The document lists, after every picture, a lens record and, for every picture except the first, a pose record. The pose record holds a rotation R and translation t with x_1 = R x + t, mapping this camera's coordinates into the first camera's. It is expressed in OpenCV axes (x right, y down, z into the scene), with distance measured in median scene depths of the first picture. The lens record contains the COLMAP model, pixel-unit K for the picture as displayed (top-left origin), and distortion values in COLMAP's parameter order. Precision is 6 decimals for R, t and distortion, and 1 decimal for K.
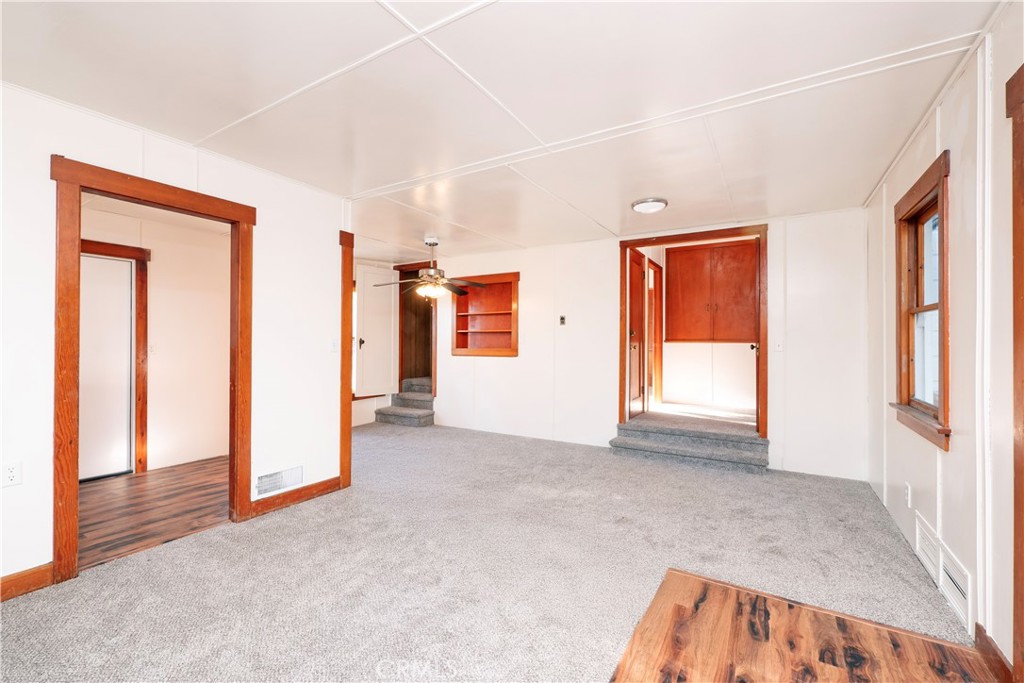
lens RADIAL K [[437.4, 0, 518.4], [0, 437.4, 345.3], [0, 0, 1]] dist [-0.012968, -0.000658]
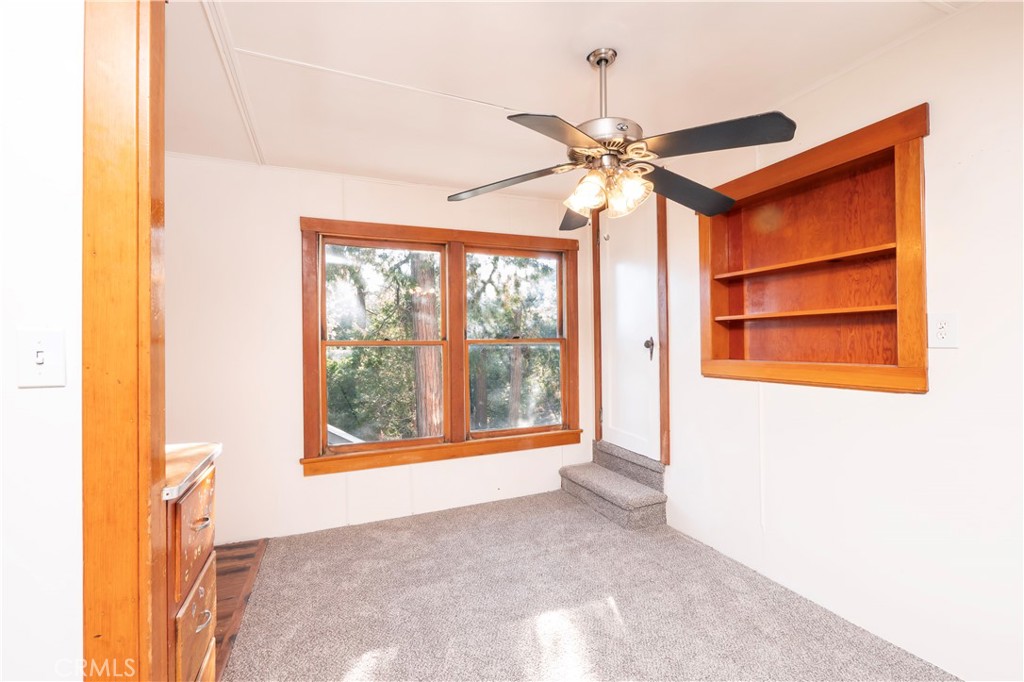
lens RADIAL K [[437.4, 0, 512.8], [0, 437.4, 337.1], [0, 0, 1]] dist [-0.012968, -0.000658]
pose [[0.801818, -0.015803, -0.597359, -0.046876], [0.001943, 0.999714, -0.023839, -0.005202], [0.597565, 0.017954, 0.801619, 0.559085]]
